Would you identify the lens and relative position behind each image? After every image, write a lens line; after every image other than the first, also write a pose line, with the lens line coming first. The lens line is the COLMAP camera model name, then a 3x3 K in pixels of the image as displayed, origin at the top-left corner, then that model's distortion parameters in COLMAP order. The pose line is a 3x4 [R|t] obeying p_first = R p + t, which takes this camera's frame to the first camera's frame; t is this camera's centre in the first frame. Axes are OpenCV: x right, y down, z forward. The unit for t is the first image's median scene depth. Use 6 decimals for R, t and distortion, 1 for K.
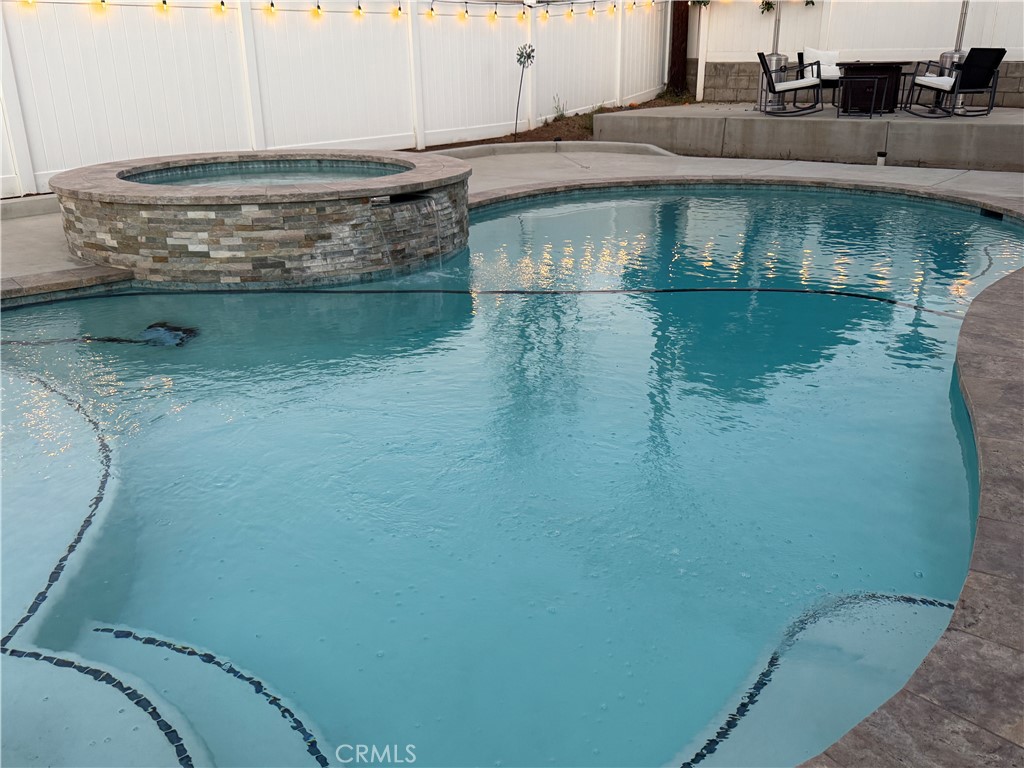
lens RADIAL K [[873.0, 0, 510.1], [0, 873.0, 385.7], [0, 0, 1]] dist [0.075558, -0.066643]
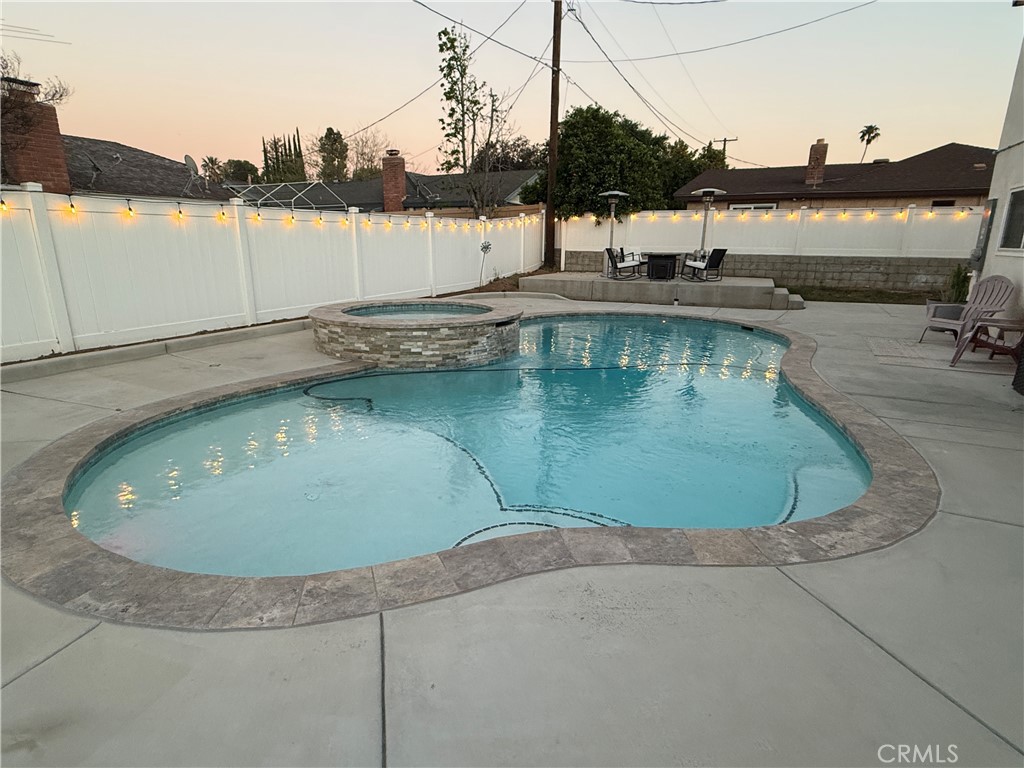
lens RADIAL K [[536.3, 0, 511.4], [0, 536.3, 388.9], [0, 0, 1]] dist [0.052567, 0.000361]
pose [[0.981427, -0.034329, 0.188742, -0.283515], [0.050872, 0.995207, -0.083511, 0.031260], [-0.184970, 0.091562, 0.978469, -0.155136]]
